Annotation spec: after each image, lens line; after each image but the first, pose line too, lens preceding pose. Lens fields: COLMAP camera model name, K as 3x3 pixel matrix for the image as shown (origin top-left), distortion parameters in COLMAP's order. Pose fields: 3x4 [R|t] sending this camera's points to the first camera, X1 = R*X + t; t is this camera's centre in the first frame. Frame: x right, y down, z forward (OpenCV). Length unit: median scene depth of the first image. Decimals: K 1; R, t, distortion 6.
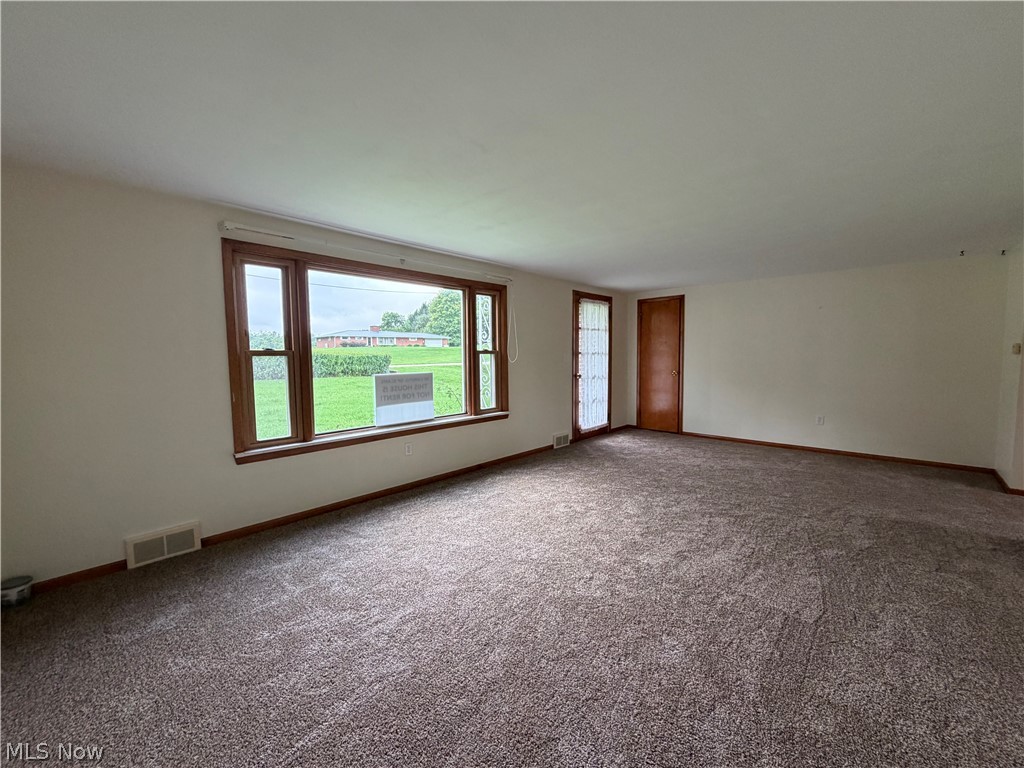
lens RADIAL K [[408.8, 0, 509.4], [0, 408.8, 384.8], [0, 0, 1]] dist [-0.003125, -0.000236]
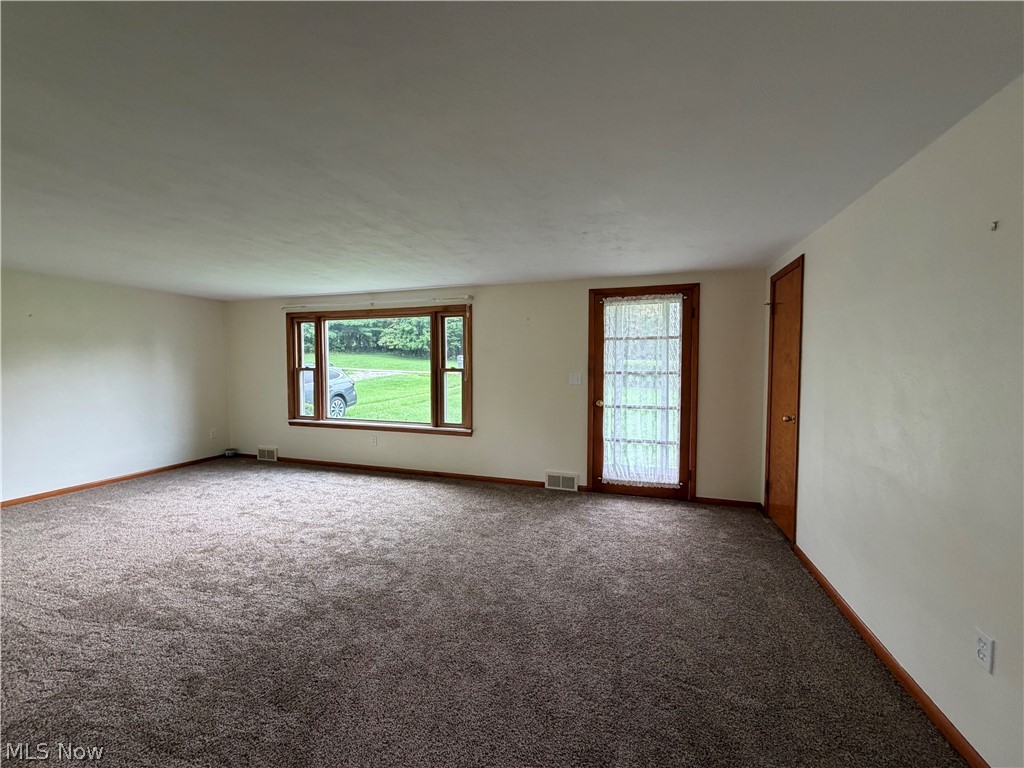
lens RADIAL K [[408.8, 0, 509.7], [0, 408.8, 382.3], [0, 0, 1]] dist [-0.003125, -0.000236]
pose [[0.427409, 0.044586, -0.902958, 0.961326], [-0.074269, 0.997139, 0.014081, -0.073098], [0.901003, 0.061044, 0.429497, 0.670138]]
